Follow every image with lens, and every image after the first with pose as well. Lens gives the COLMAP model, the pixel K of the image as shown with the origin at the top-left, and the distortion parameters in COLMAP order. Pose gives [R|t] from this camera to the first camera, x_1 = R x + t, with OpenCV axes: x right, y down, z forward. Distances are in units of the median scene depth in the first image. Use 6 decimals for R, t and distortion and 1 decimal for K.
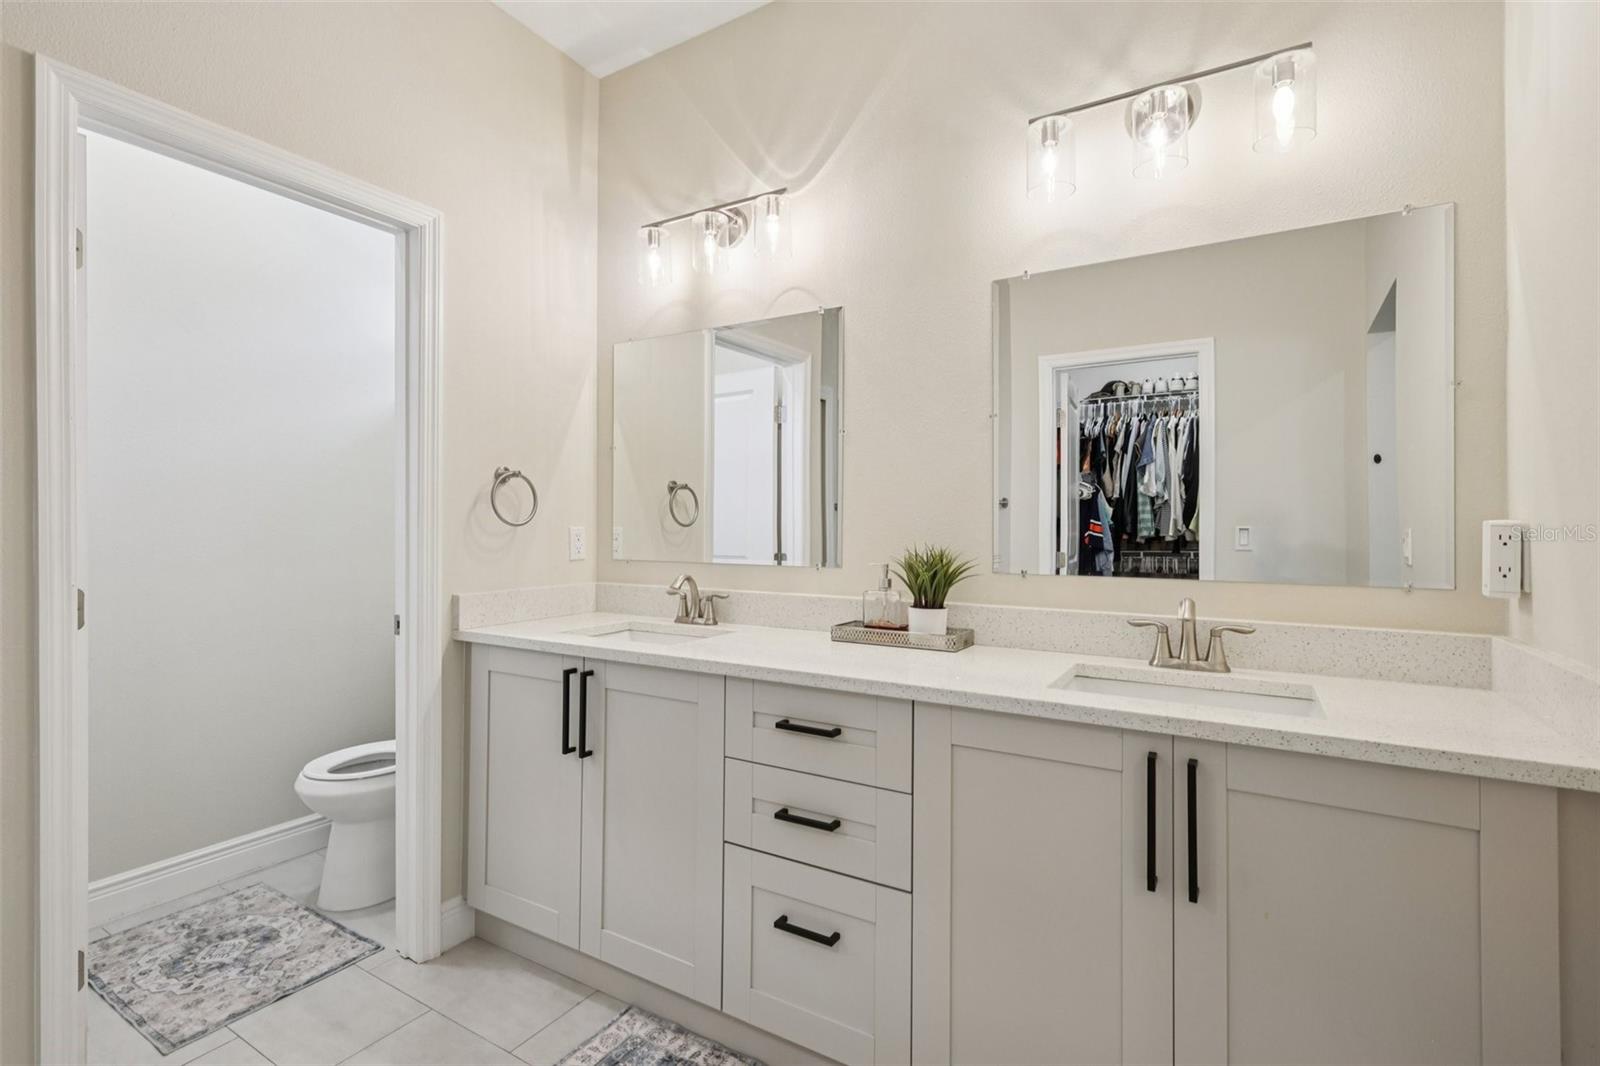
lens RADIAL K [[744.7, 0, 807.5], [0, 744.7, 519.6], [0, 0, 1]] dist [-0.002879, -0.001088]
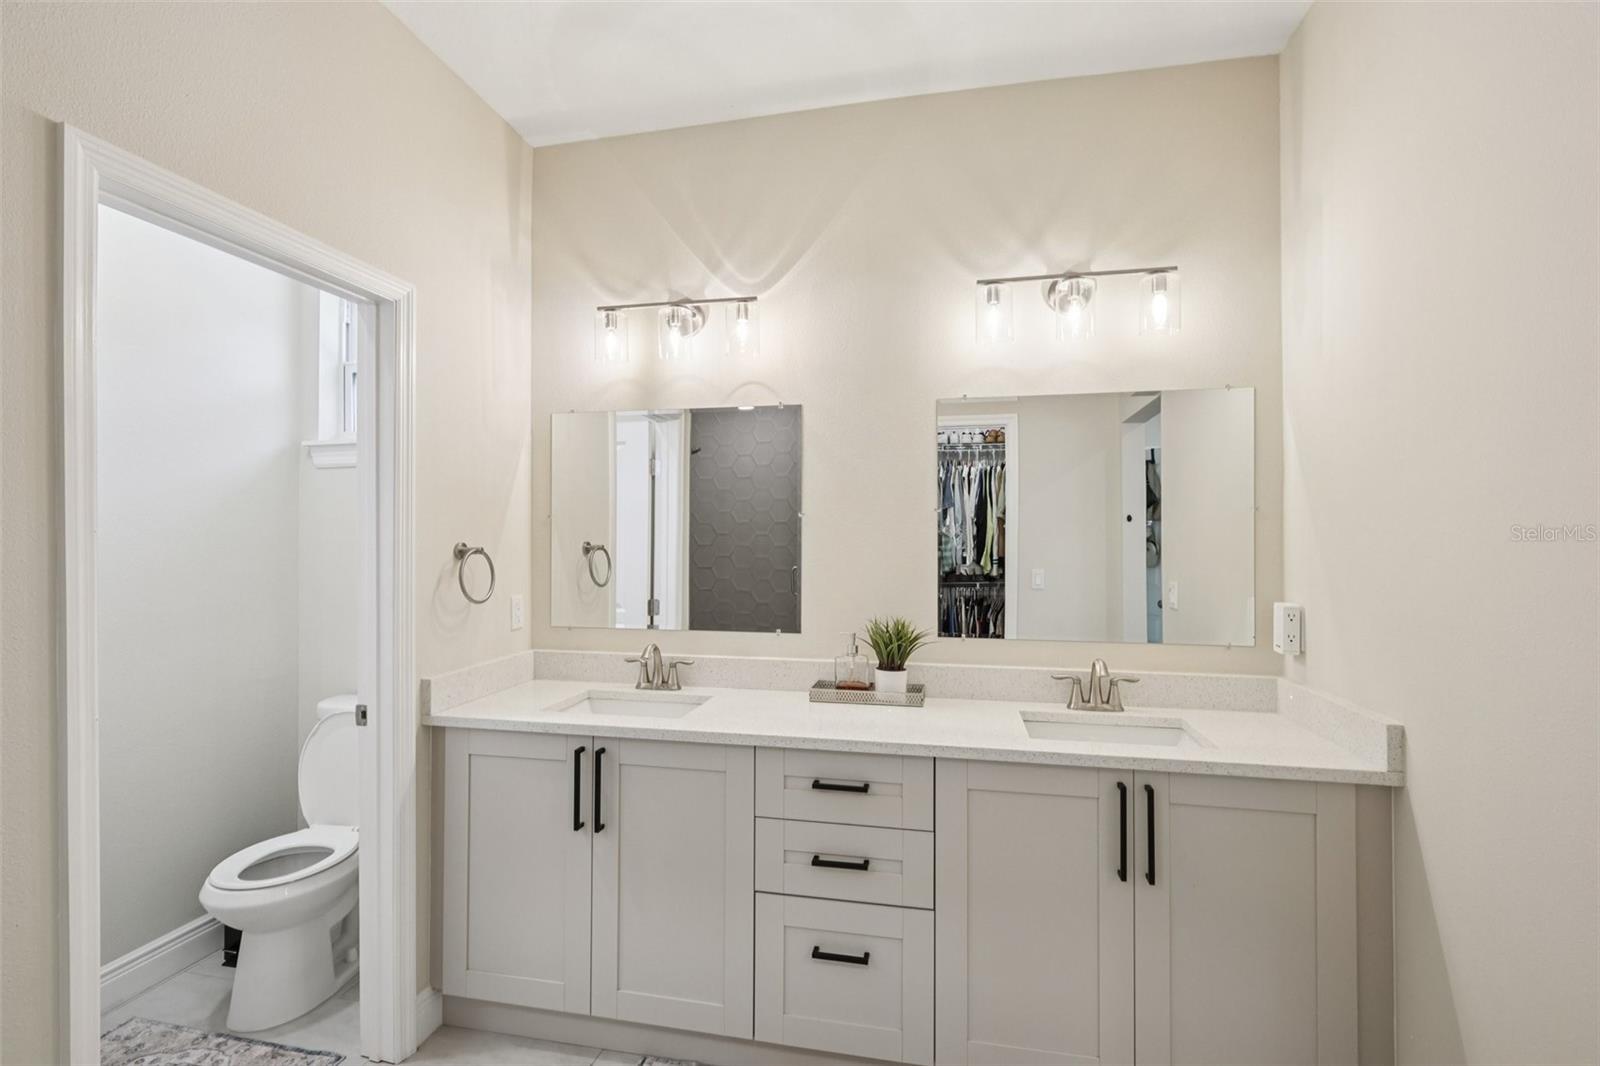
lens RADIAL K [[744.7, 0, 798.0], [0, 744.7, 528.9], [0, 0, 1]] dist [-0.002879, -0.001088]
pose [[0.946769, 0.000885, 0.321913, -0.365594], [-0.000997, 0.999999, 0.000182, -0.108132], [-0.321913, -0.000494, 0.946769, -0.089800]]
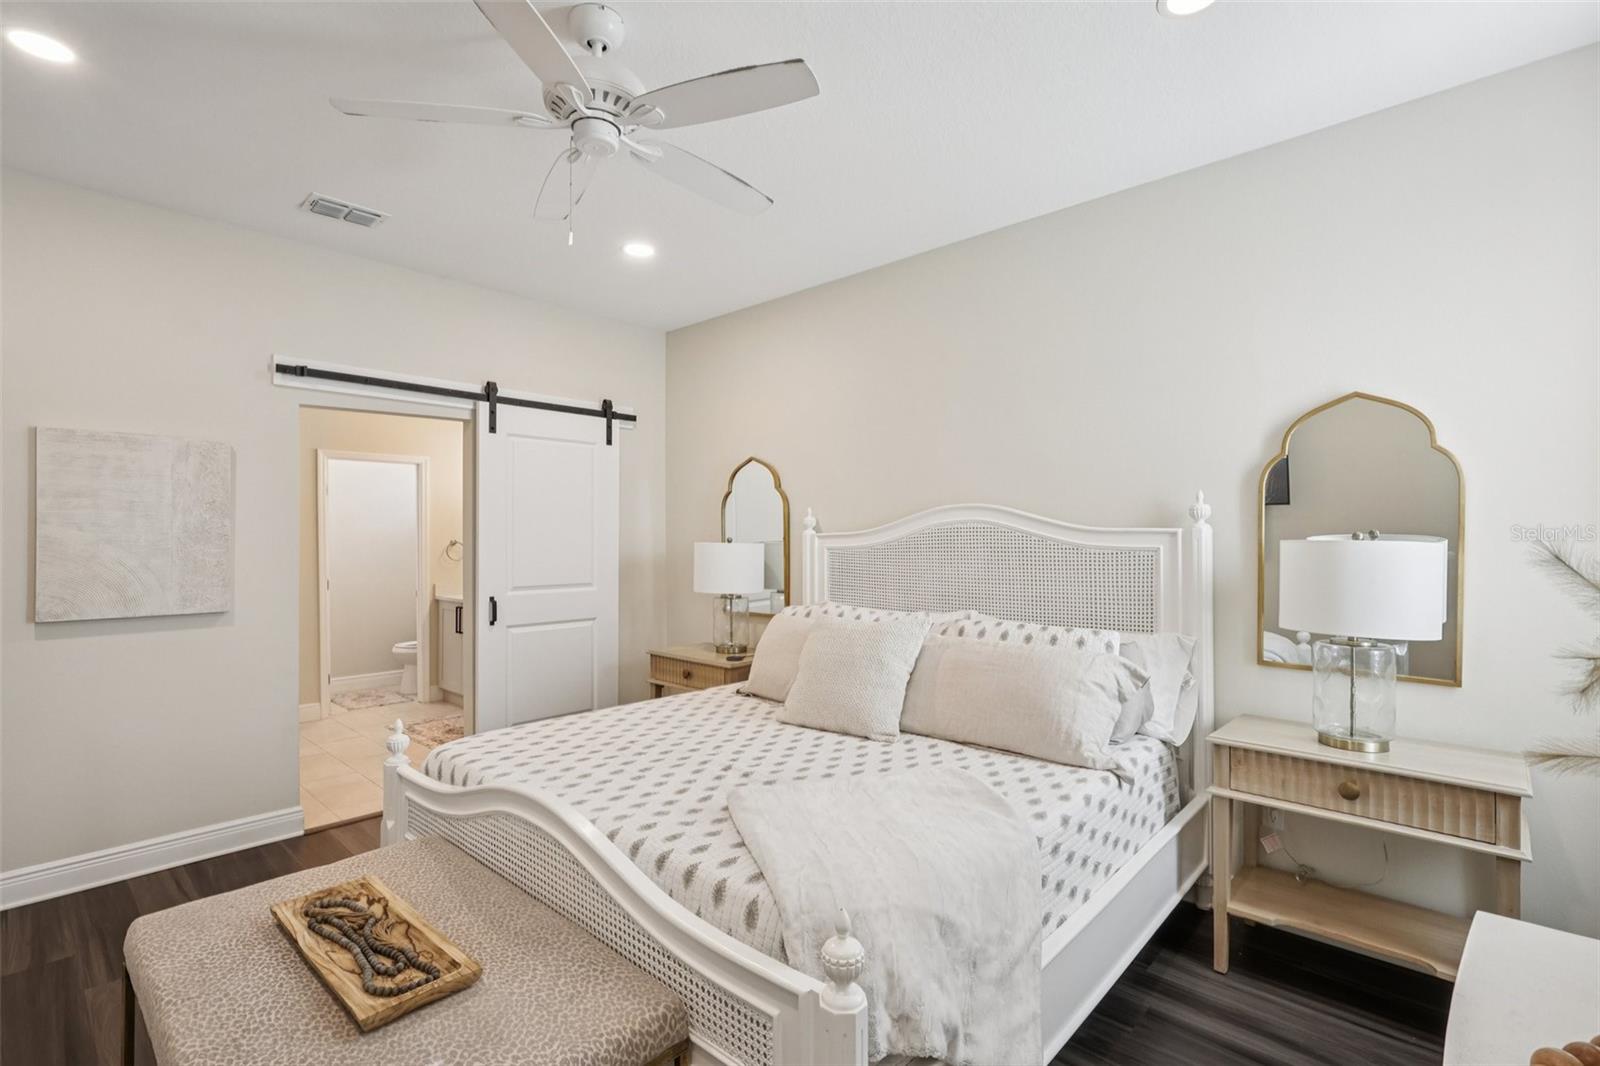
lens RADIAL K [[744.7, 0, 802.4], [0, 744.7, 532.5], [0, 0, 1]] dist [-0.002879, -0.001088]
pose [[0.979314, -0.003334, -0.202319, 1.783172], [0.004960, 0.999959, 0.007532, -0.135683], [0.202286, -0.008380, 0.979291, -1.837930]]
